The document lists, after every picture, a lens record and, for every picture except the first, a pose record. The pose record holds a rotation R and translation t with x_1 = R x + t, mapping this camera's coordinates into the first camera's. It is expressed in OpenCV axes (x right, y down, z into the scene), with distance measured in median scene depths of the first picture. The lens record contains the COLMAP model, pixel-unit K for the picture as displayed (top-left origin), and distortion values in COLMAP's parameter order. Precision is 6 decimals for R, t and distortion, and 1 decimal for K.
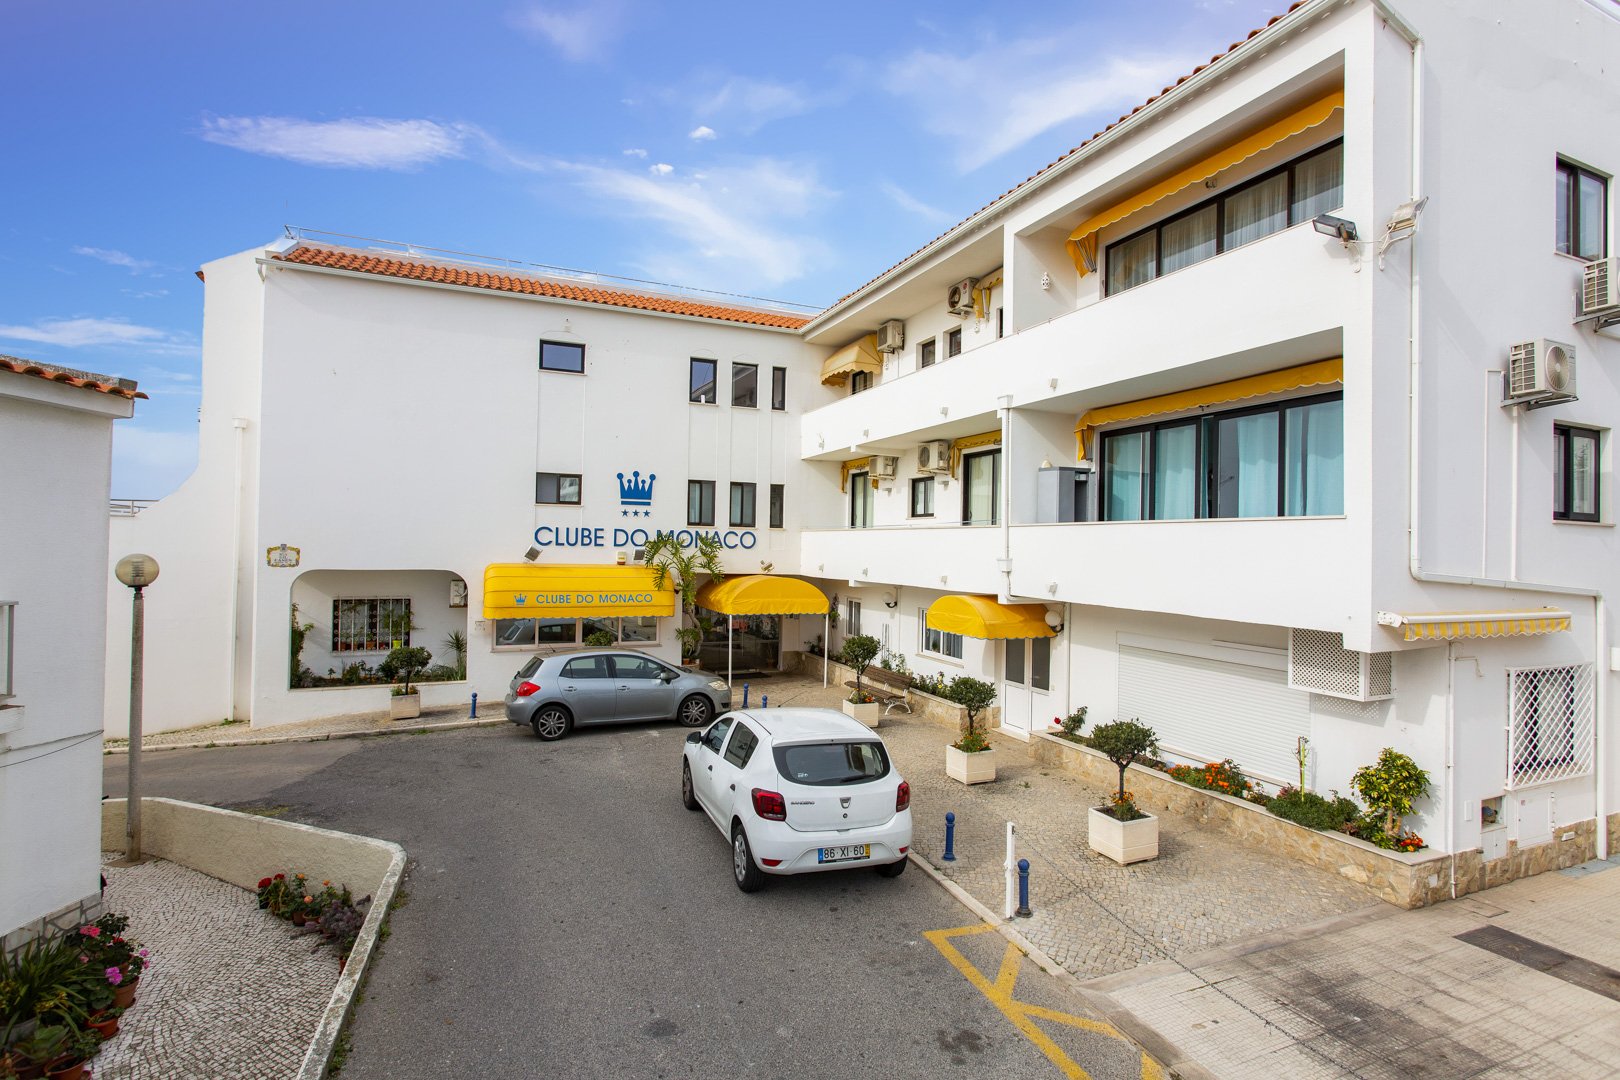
lens RADIAL K [[791.6, 0, 809.6], [0, 791.6, 540.0], [0, 0, 1]] dist [-0.005002, 0.000490]
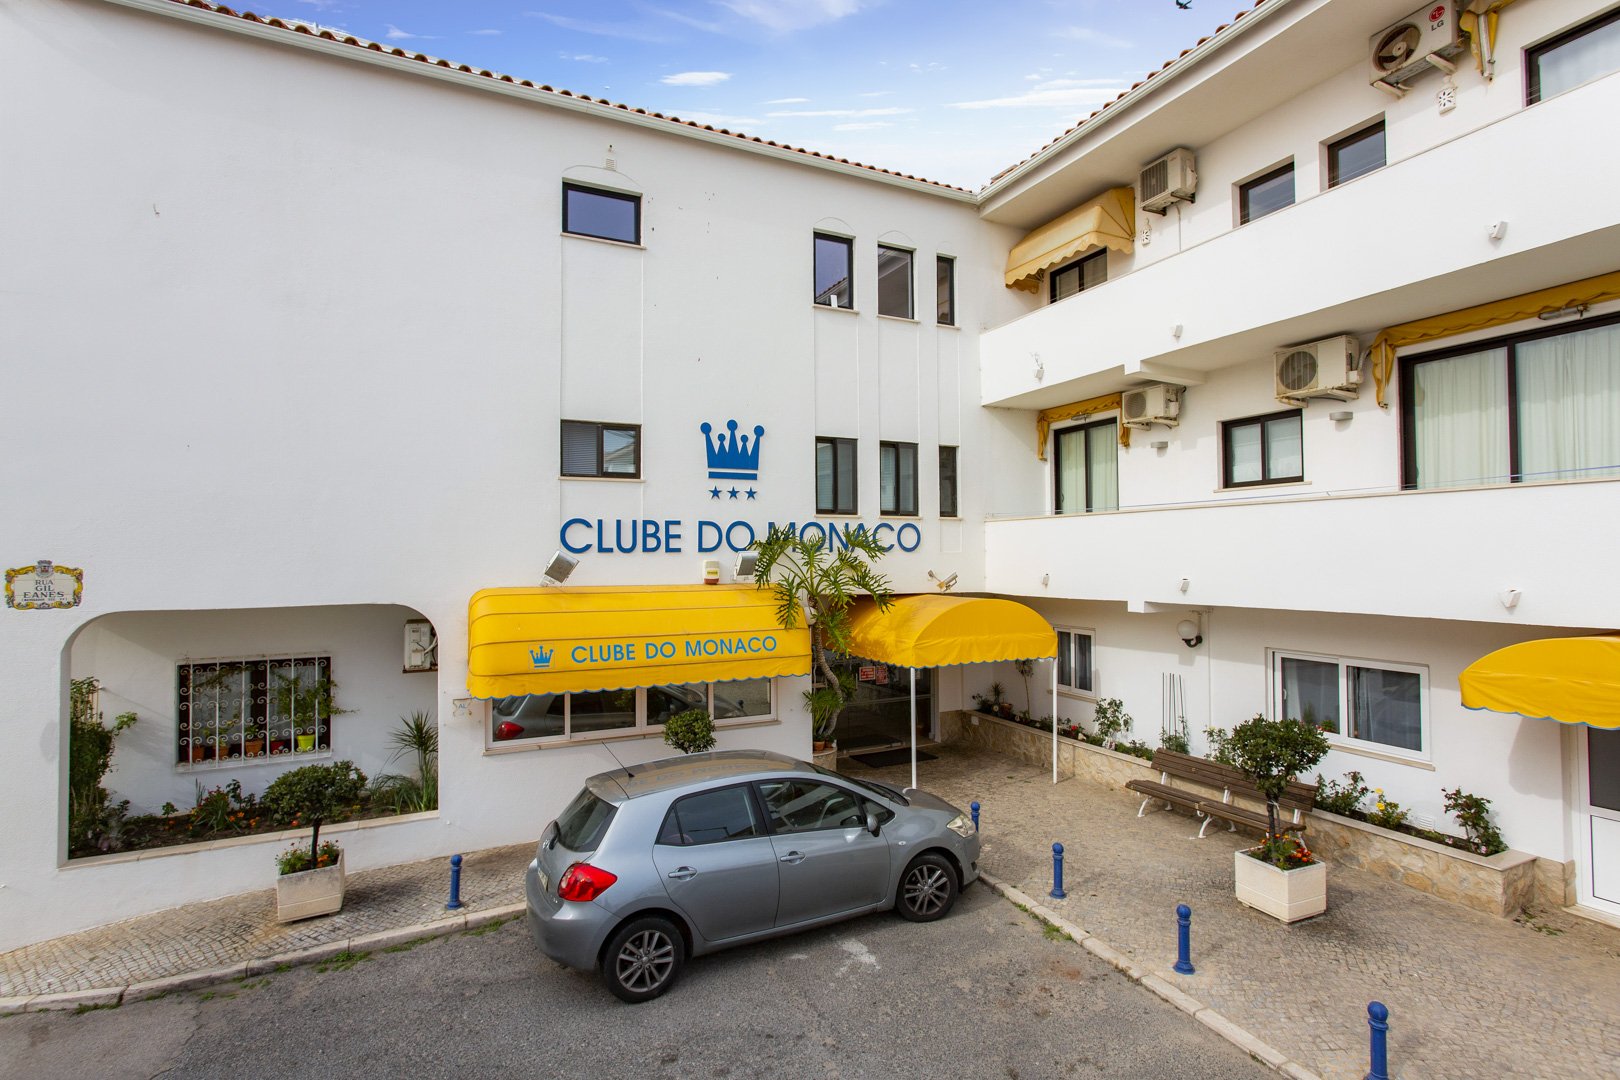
lens RADIAL K [[791.6, 0, 813.8], [0, 791.6, 540.3], [0, 0, 1]] dist [-0.005002, 0.000490]
pose [[0.998797, -0.023845, 0.042842, -0.193555], [0.024402, 0.999624, -0.012540, 0.008977], [-0.042527, 0.013570, 0.999003, 0.441288]]
